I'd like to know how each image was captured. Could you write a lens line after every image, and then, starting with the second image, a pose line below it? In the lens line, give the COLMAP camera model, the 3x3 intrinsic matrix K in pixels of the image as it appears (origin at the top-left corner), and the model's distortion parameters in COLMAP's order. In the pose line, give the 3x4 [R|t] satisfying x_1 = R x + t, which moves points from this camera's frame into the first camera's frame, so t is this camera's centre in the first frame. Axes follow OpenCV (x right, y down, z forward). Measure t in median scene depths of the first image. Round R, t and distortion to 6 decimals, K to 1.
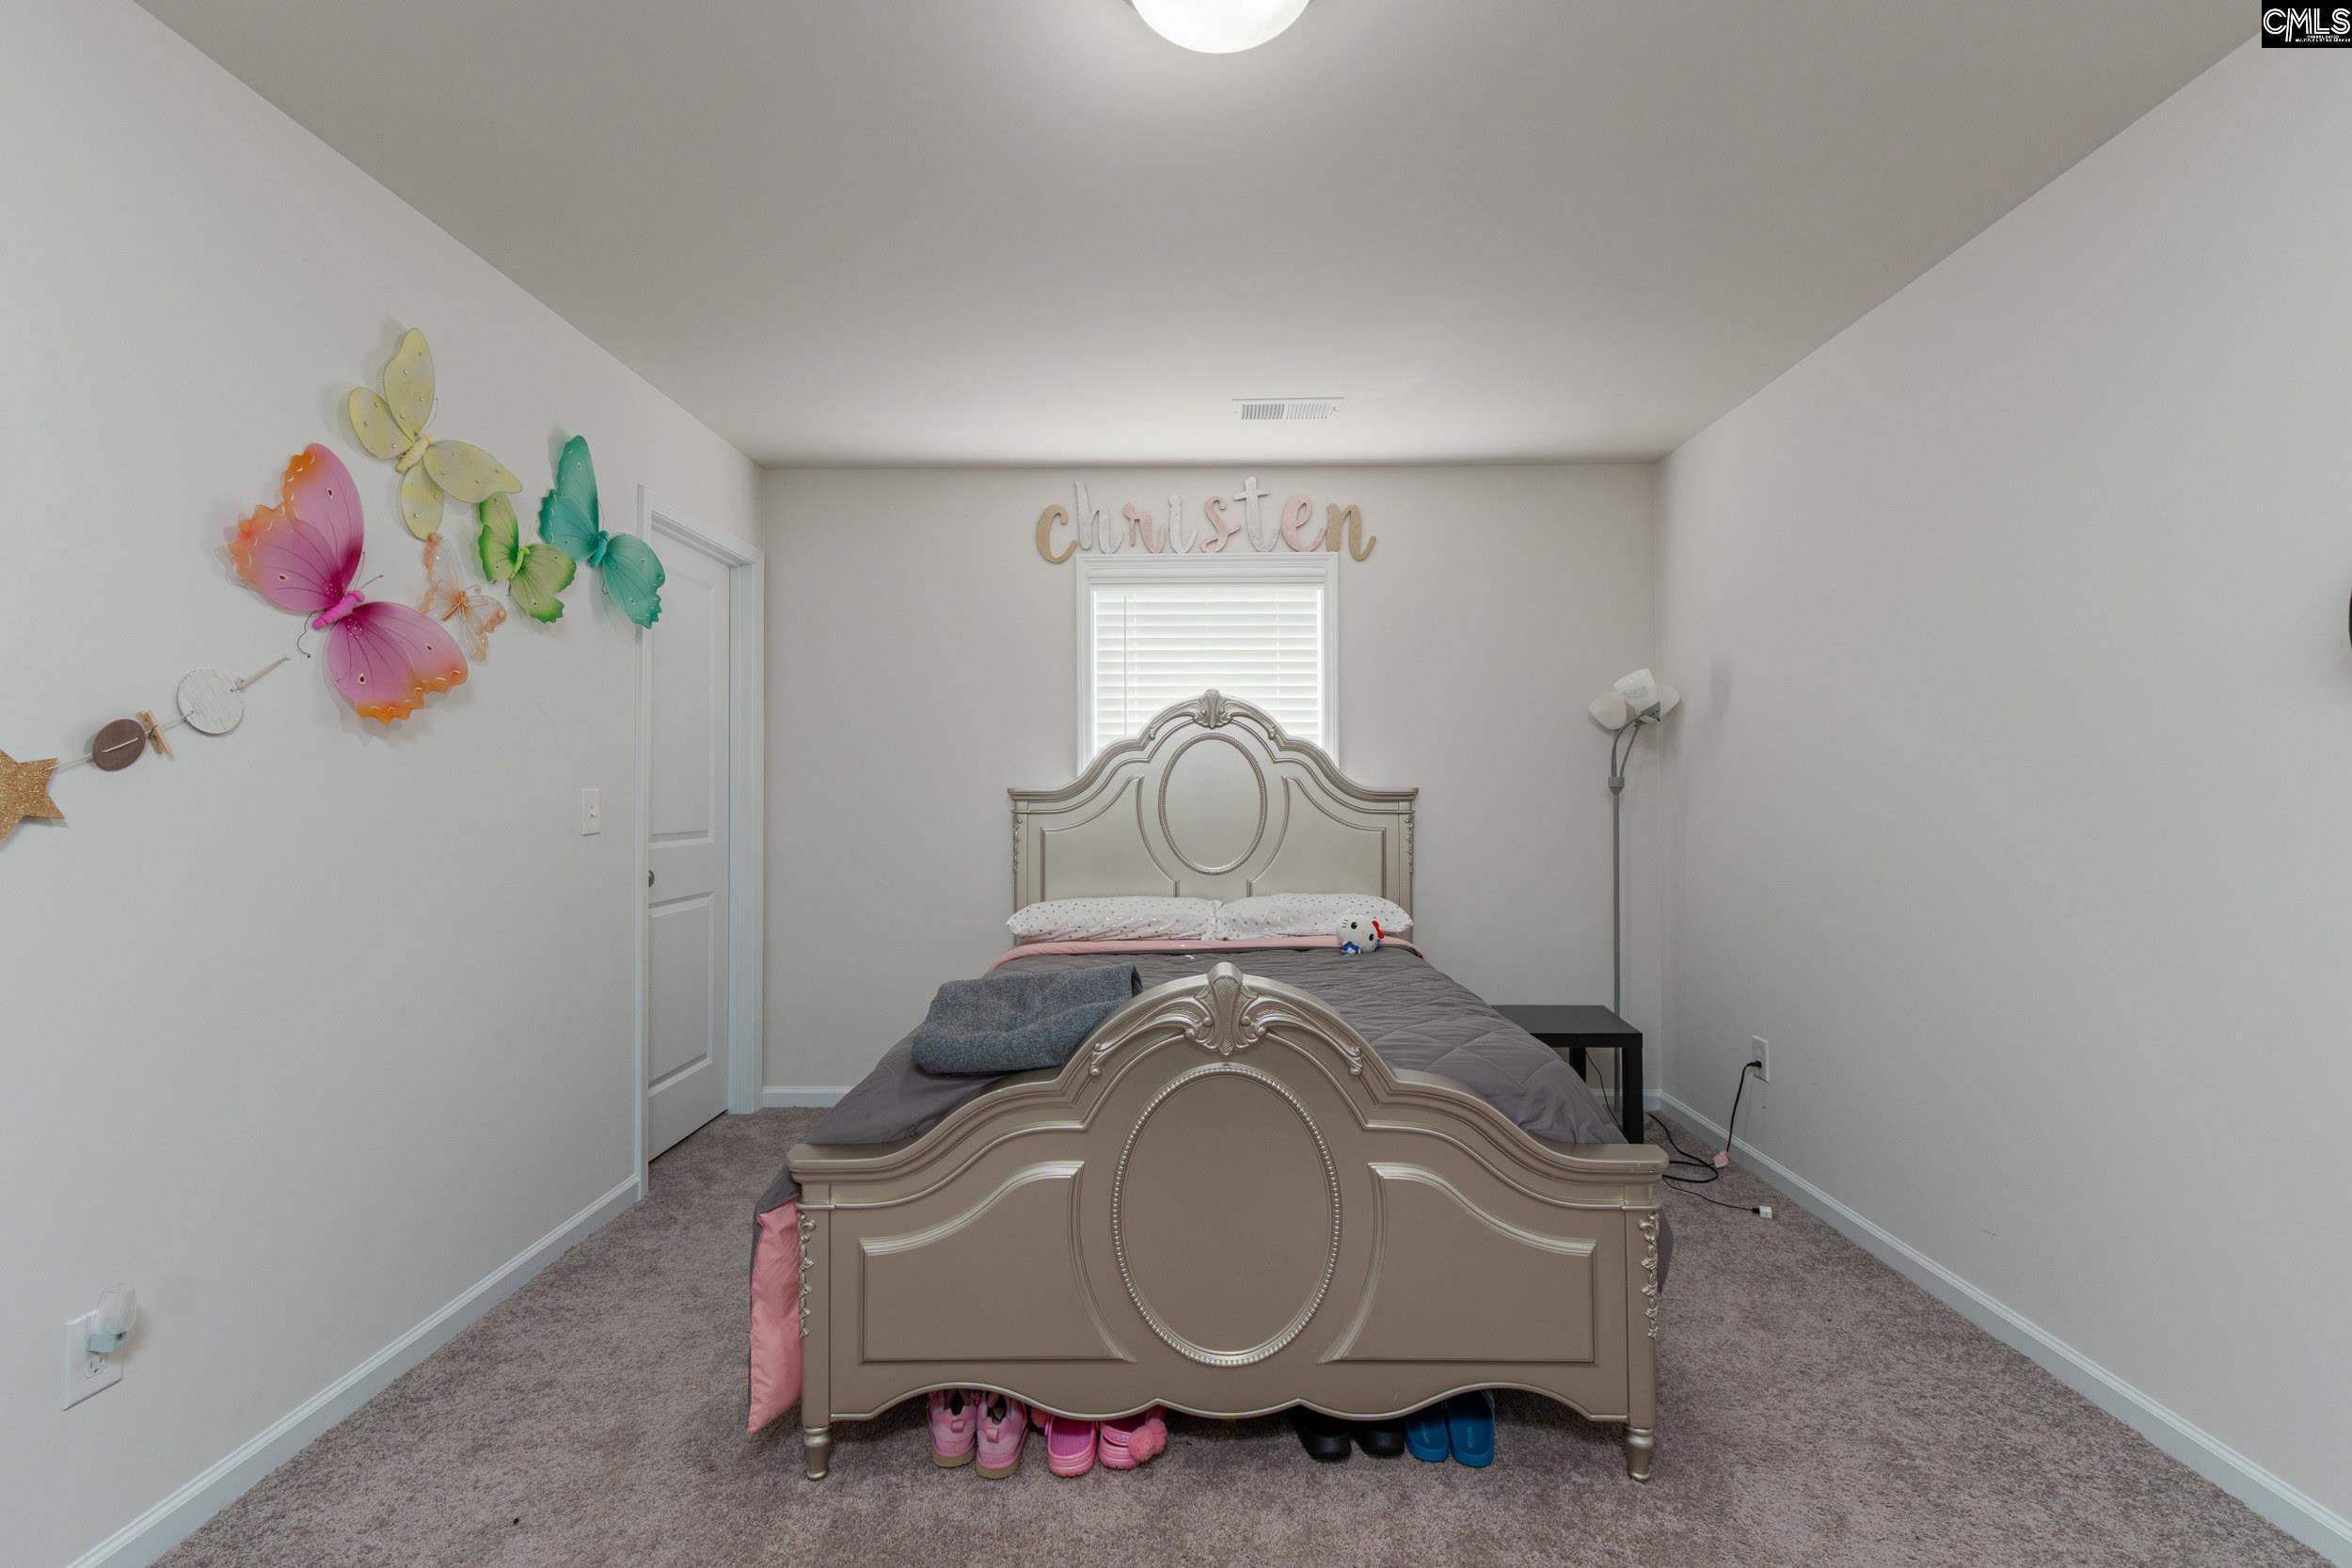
lens RADIAL K [[999.1, 0, 1178.8], [0, 999.1, 773.9], [0, 0, 1]] dist [0.004033, 0.000970]
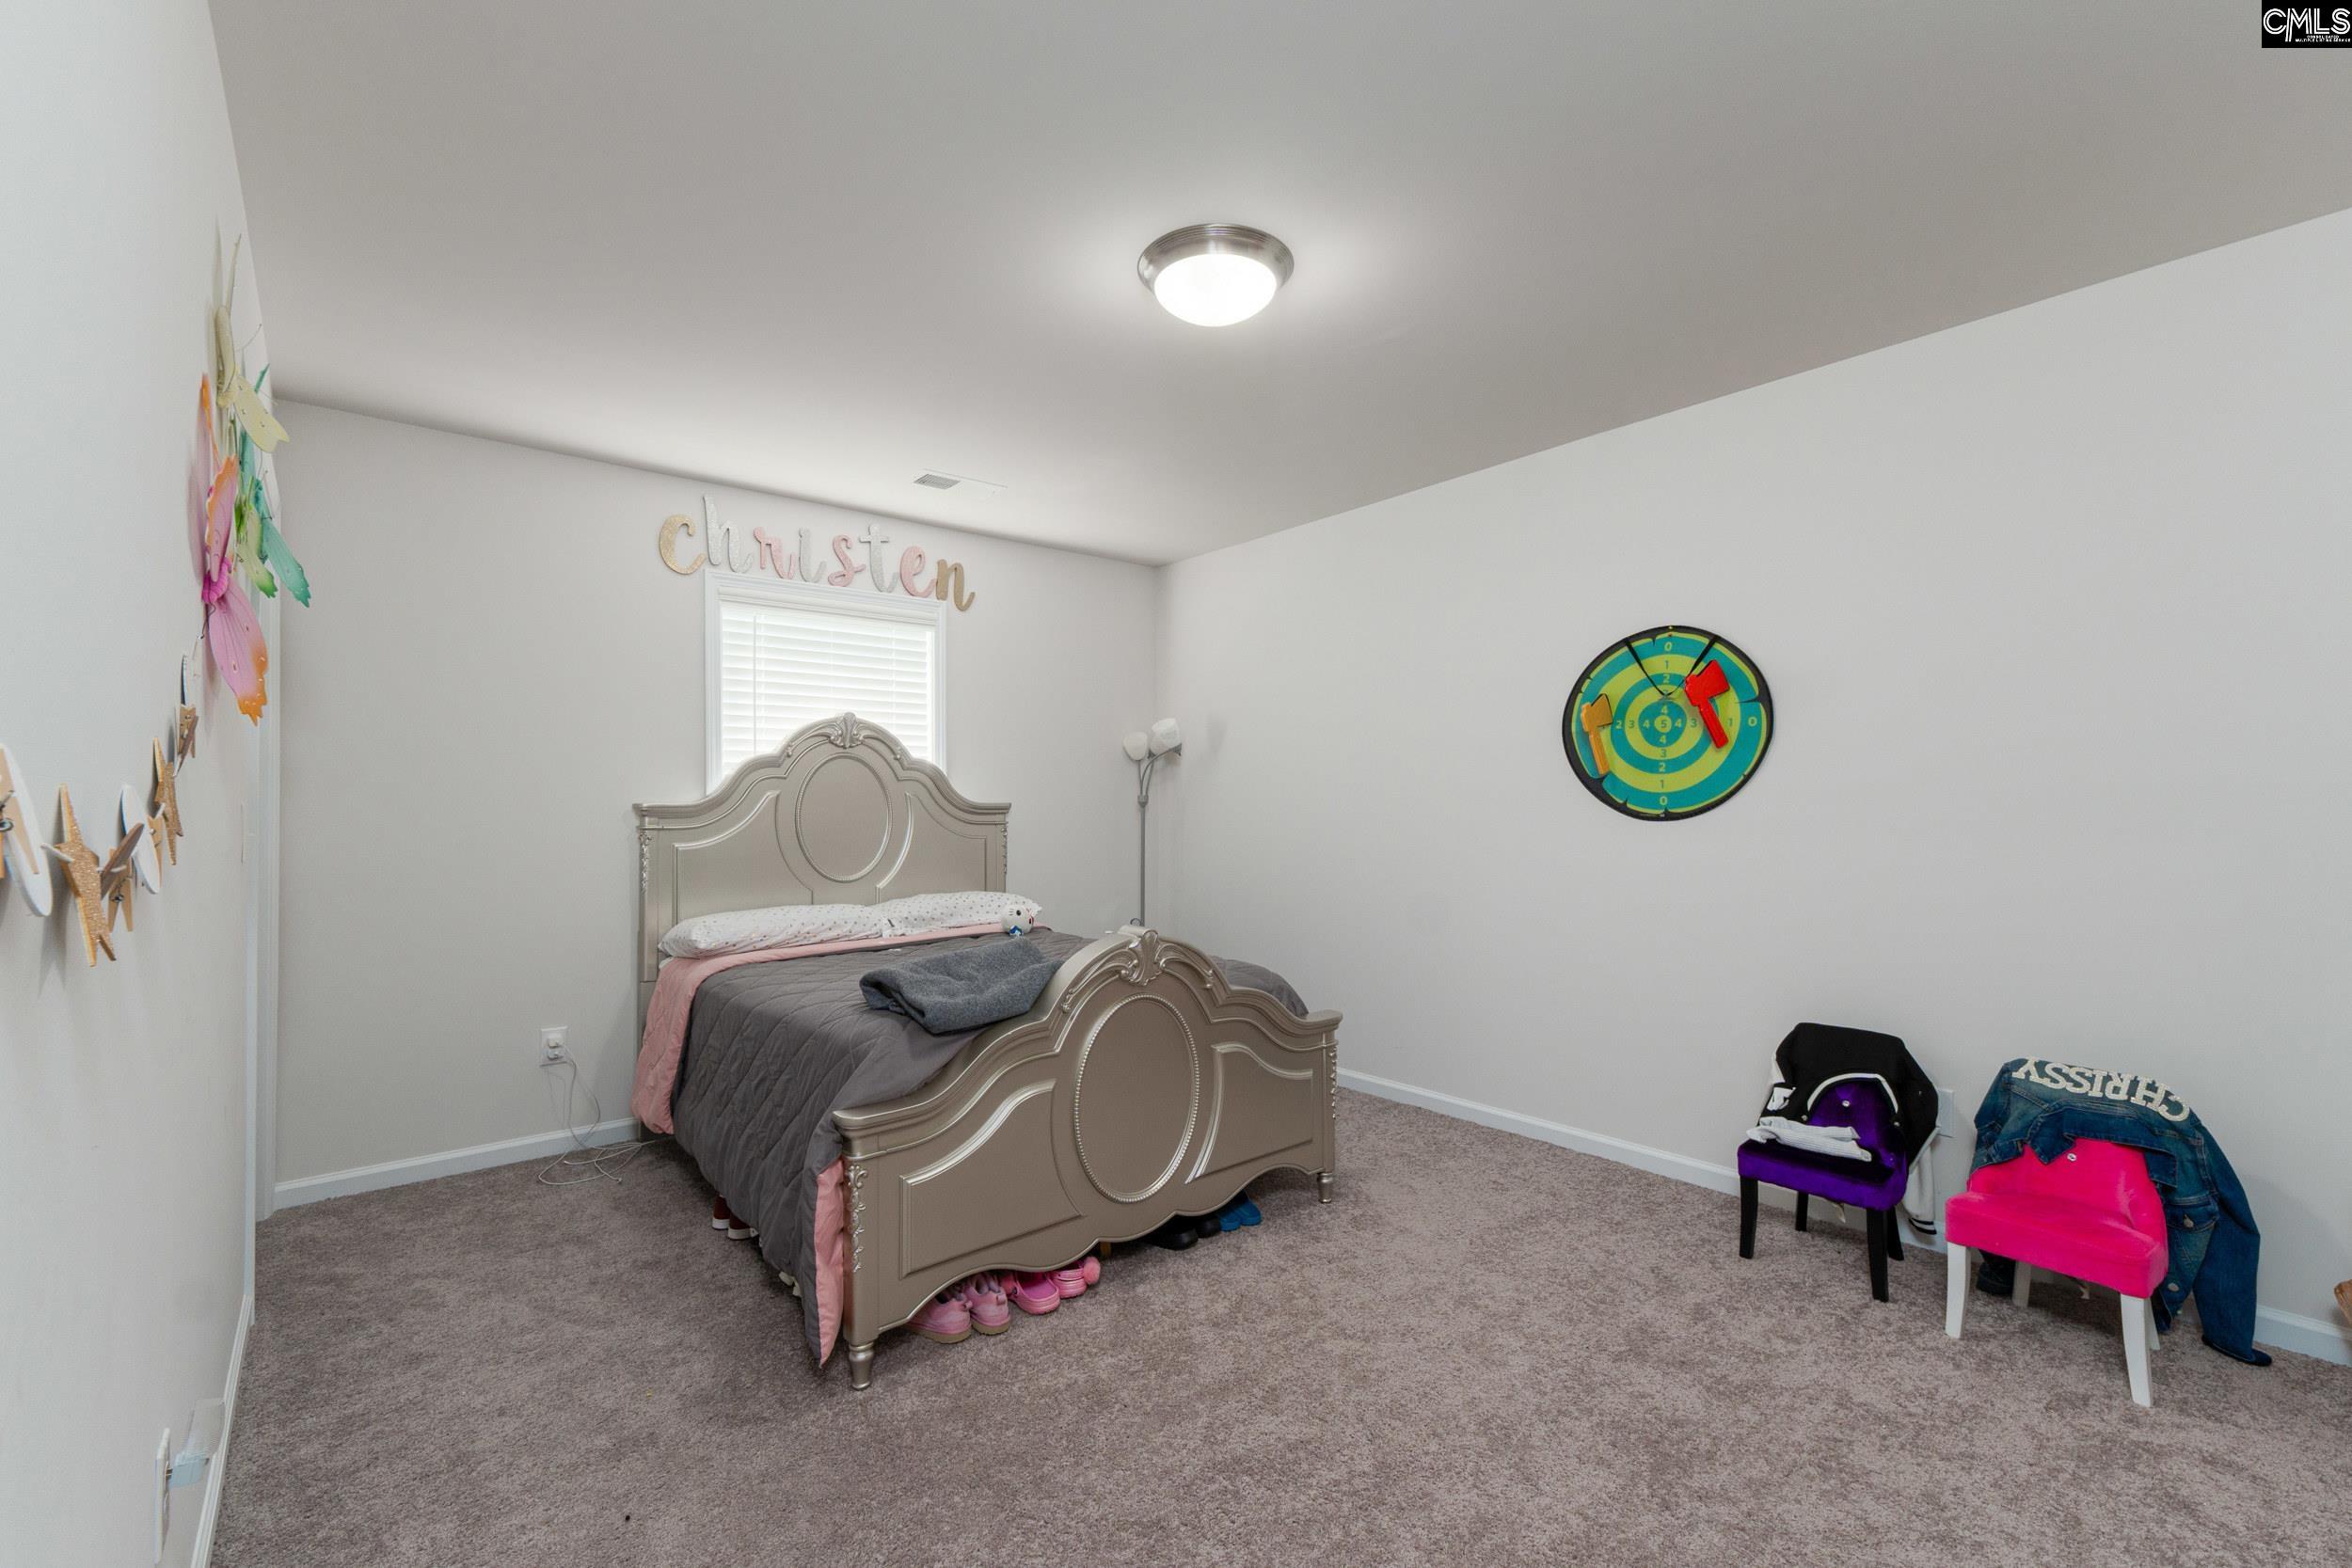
lens RADIAL K [[999.1, 0, 1178.2], [0, 999.1, 794.1], [0, 0, 1]] dist [0.004033, 0.000970]
pose [[0.757373, 0.005433, 0.652959, -0.402484], [-0.007873, 0.999969, 0.000811, 0.000405], [-0.652935, -0.005755, 0.757393, -0.061673]]
